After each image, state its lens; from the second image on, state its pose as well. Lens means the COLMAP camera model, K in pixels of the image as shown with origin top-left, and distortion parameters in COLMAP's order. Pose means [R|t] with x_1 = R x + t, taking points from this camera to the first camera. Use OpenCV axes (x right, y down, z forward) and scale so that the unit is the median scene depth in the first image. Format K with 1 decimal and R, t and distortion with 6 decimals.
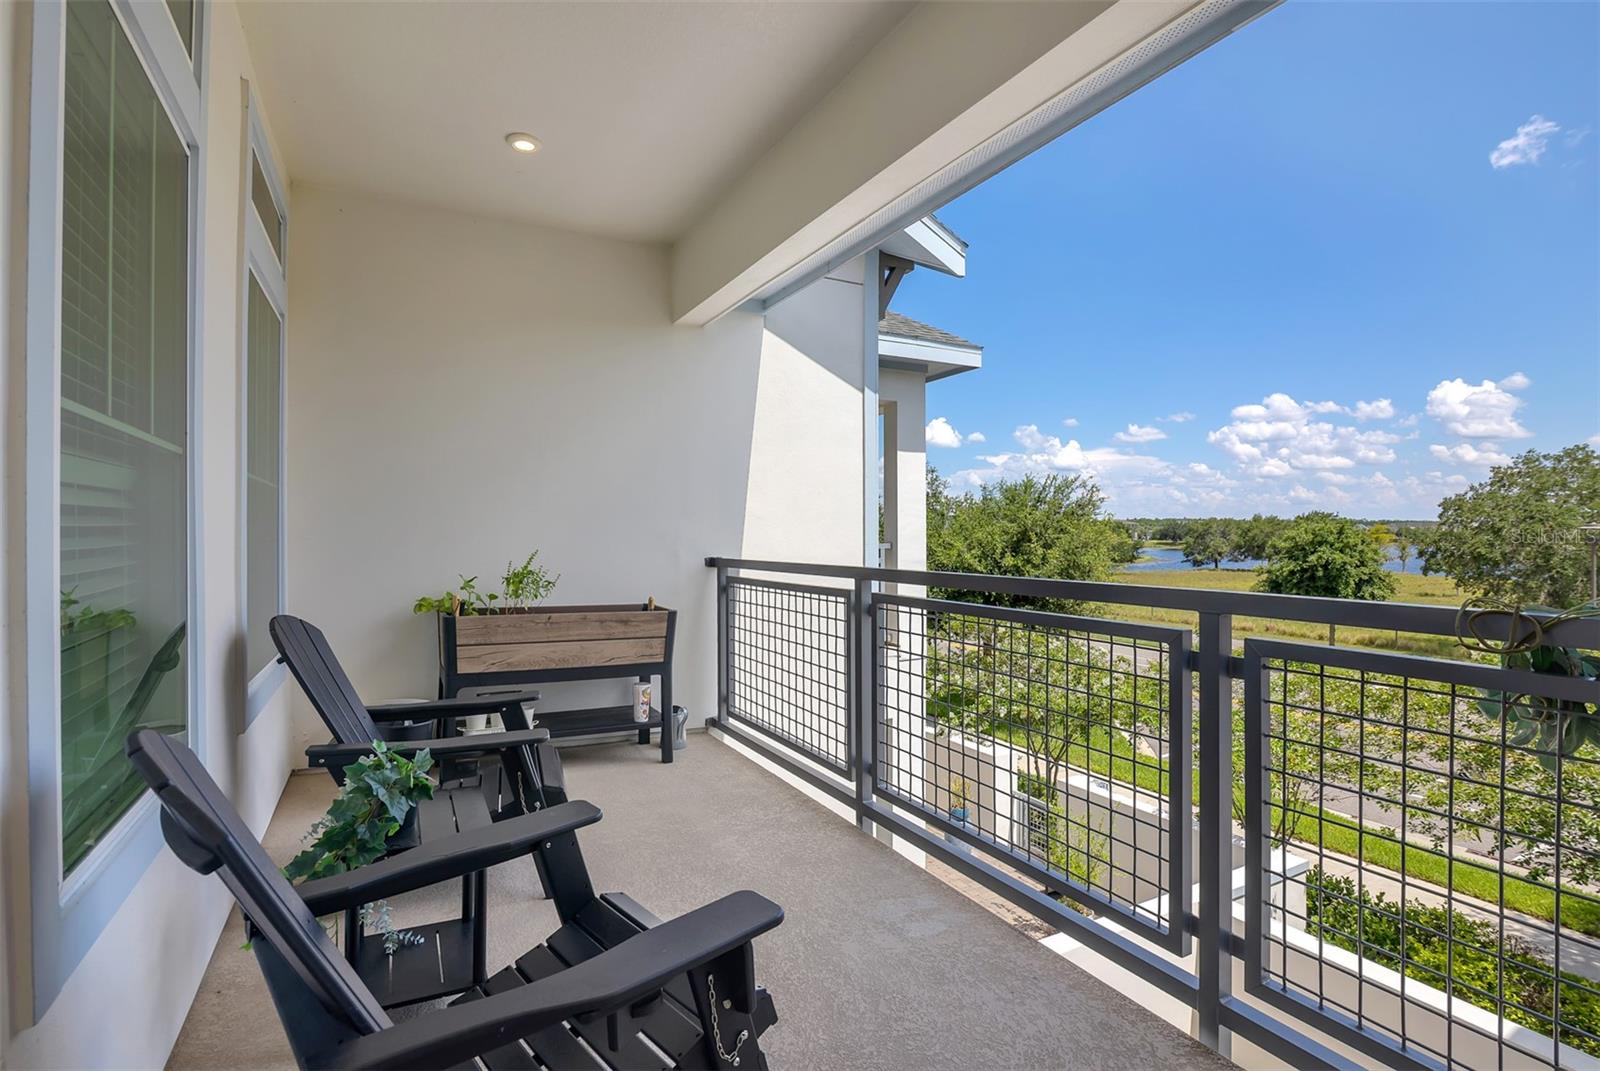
lens RADIAL K [[767.7, 0, 800.0], [0, 767.7, 535.5], [0, 0, 1]] dist [-0.000657, -0.000117]
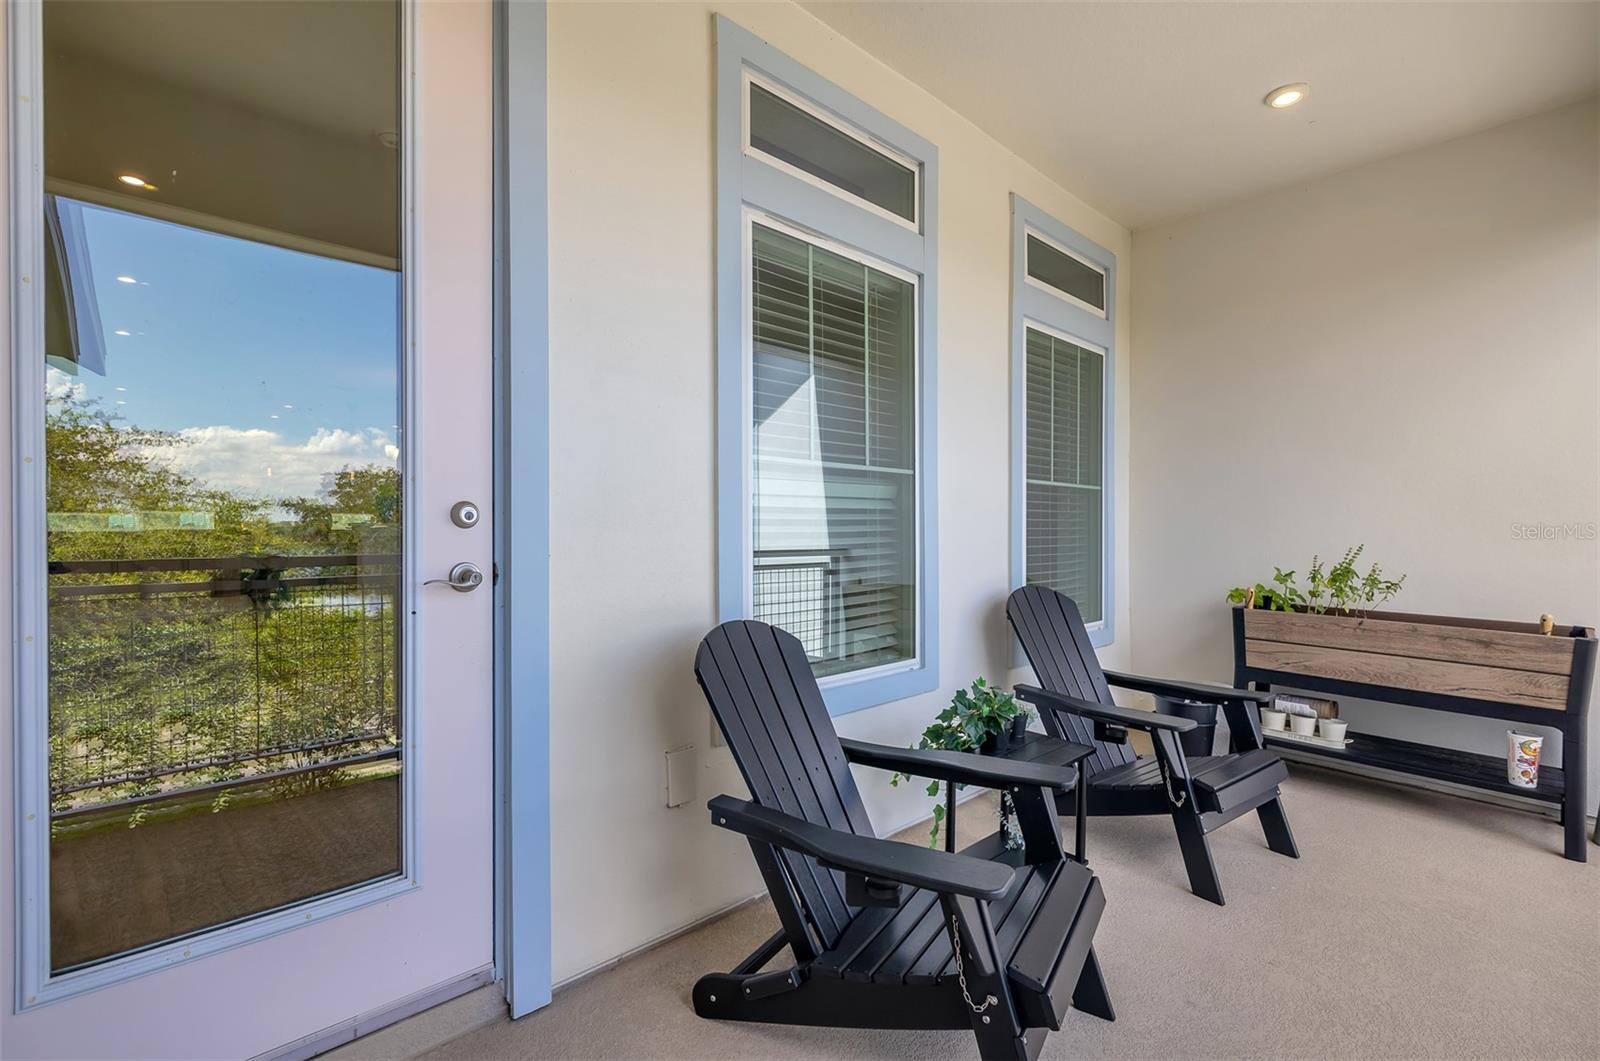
lens RADIAL K [[735.5, 0, 791.7], [0, 735.5, 530.2], [0, 0, 1]] dist [-0.017981, 0.000041]
pose [[0.259064, 0.003260, -0.965855, 0.282648], [-0.004824, 0.999986, 0.002082, 0.004765], [0.965848, 0.004120, 0.259076, 0.170800]]
